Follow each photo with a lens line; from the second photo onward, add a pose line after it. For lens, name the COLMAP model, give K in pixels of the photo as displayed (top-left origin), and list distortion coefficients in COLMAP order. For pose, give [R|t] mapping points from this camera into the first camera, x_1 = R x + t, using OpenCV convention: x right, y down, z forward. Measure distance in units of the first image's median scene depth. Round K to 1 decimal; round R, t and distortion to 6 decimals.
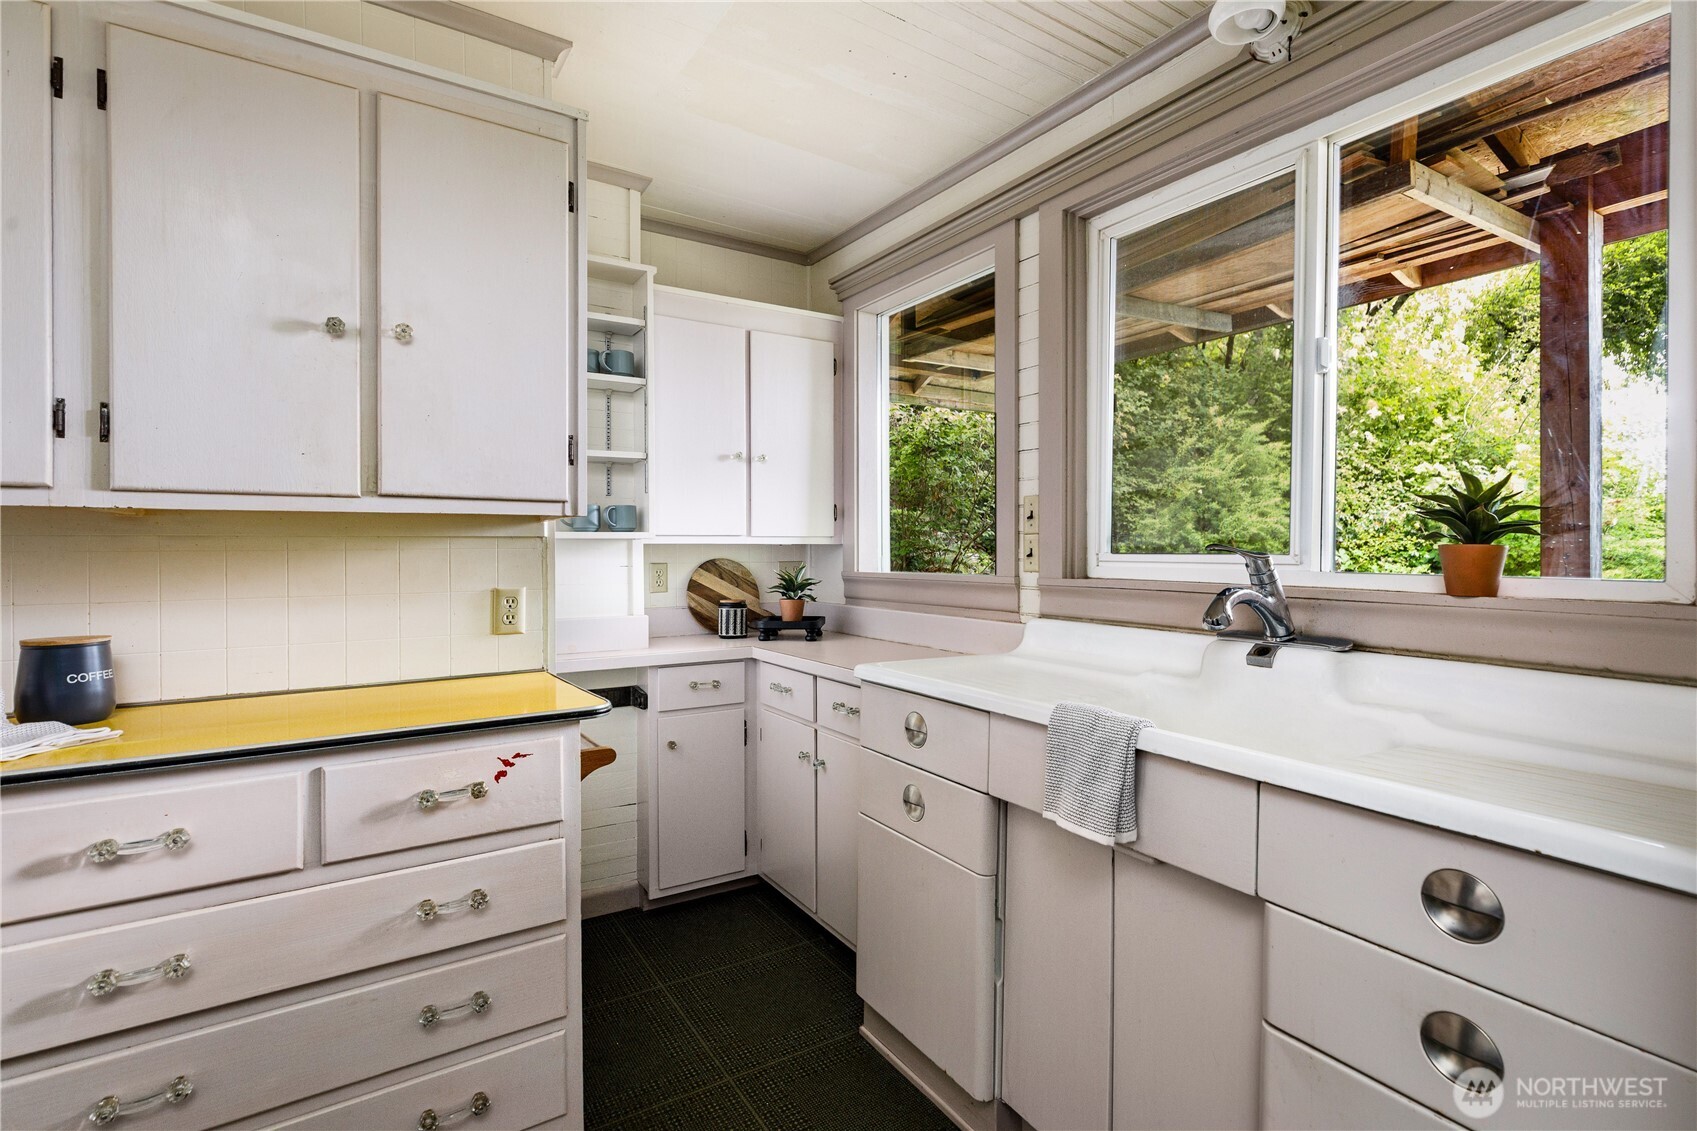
lens RADIAL K [[765.3, 0, 863.9], [0, 765.3, 552.5], [0, 0, 1]] dist [0.003951, -0.000701]
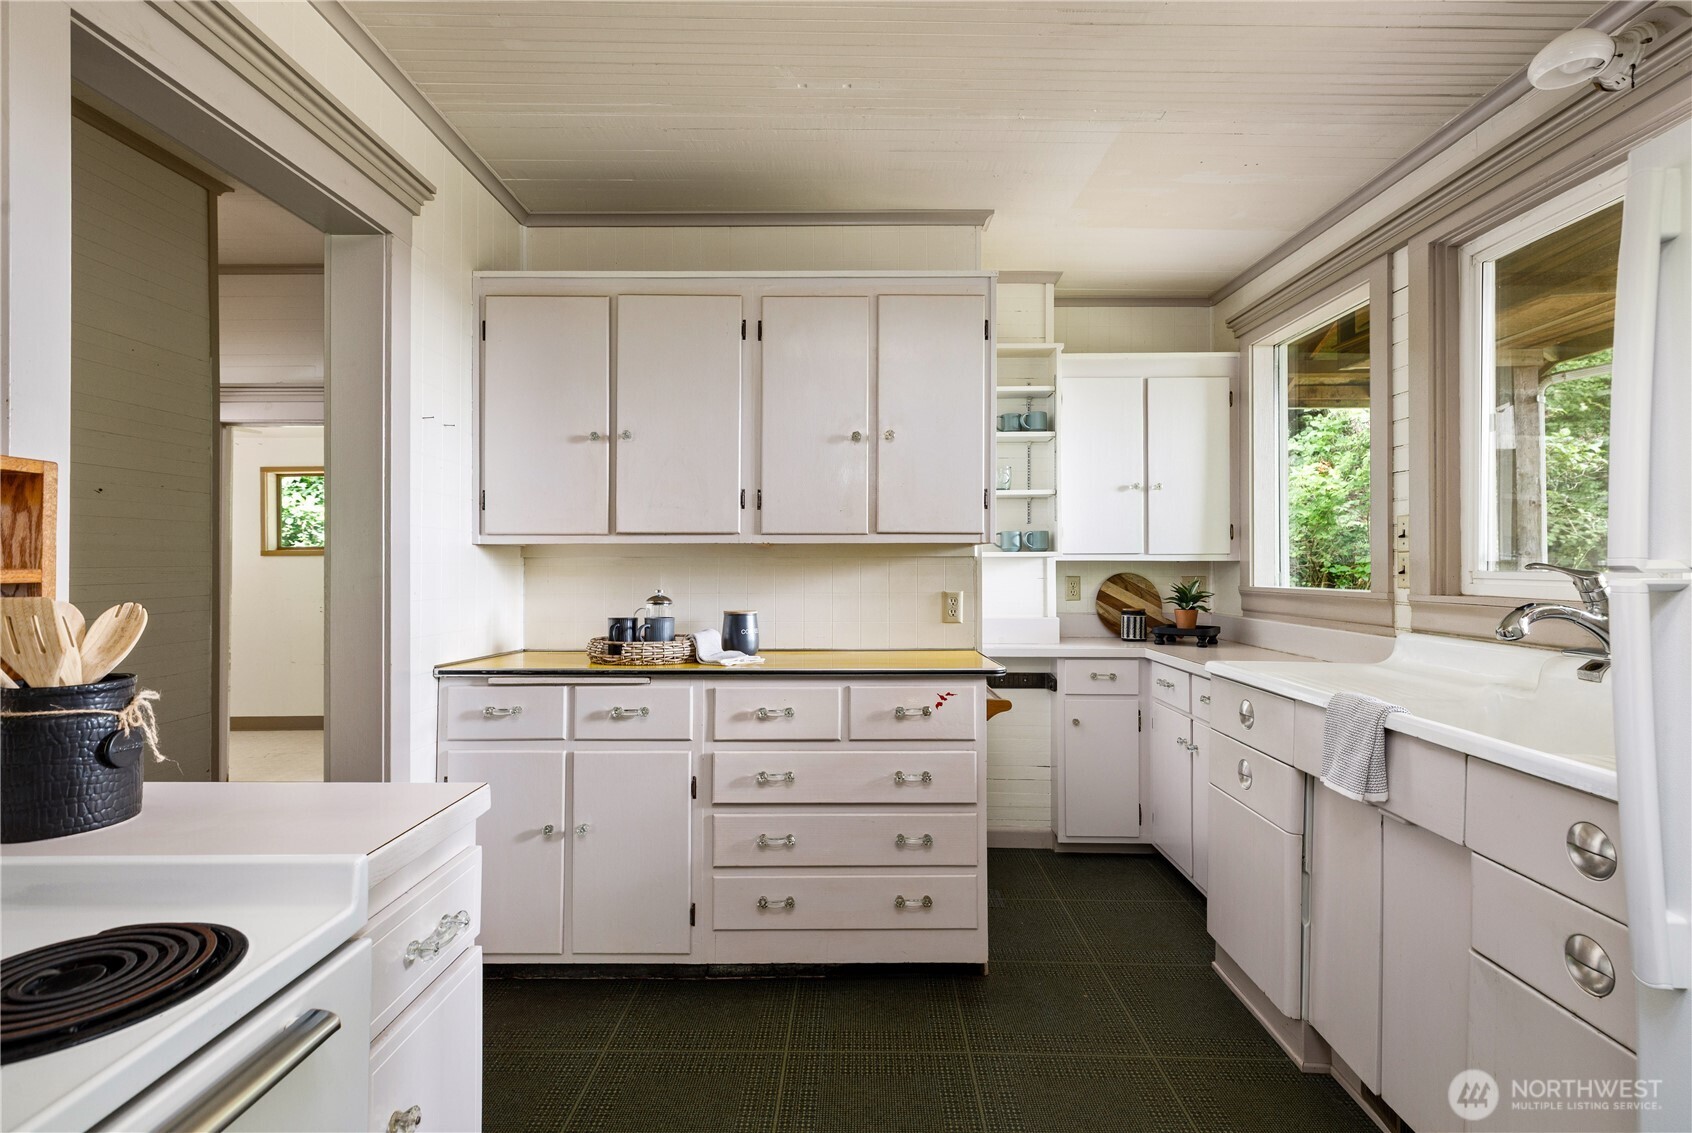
lens RADIAL K [[763.1, 0, 860.0], [0, 763.1, 563.8], [0, 0, 1]] dist [0.003951, -0.000701]
pose [[0.828499, 0.002842, -0.559984, 0.195170], [-0.005193, 0.999983, -0.002609, -0.001563], [0.559967, 0.005070, 0.828500, -0.290728]]
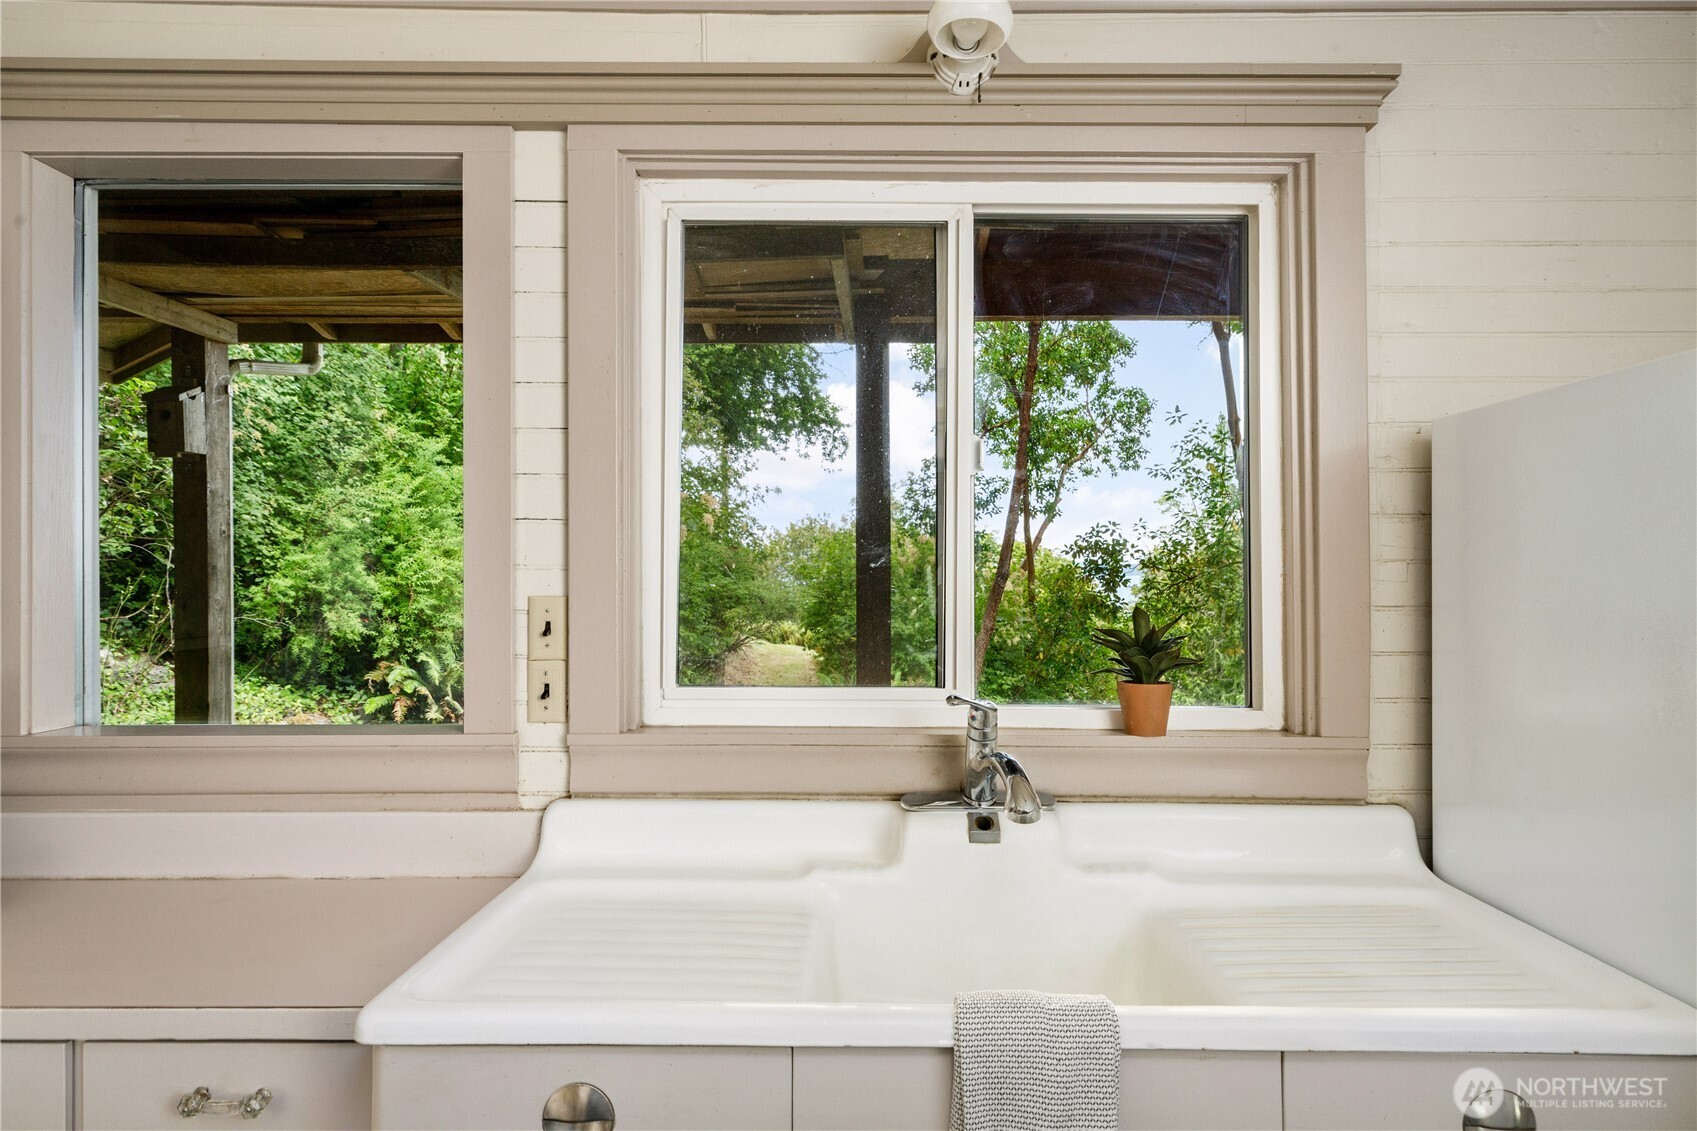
lens RADIAL K [[932.0, 0, 842.6], [0, 932.0, 565.9], [0, 0, 1]] dist [0.001509, 0.001973]
pose [[0.560969, 0.012472, 0.827743, -0.264966], [-0.000162, 0.999888, -0.014956, -0.089355], [-0.827837, 0.008255, 0.560909, 0.413207]]
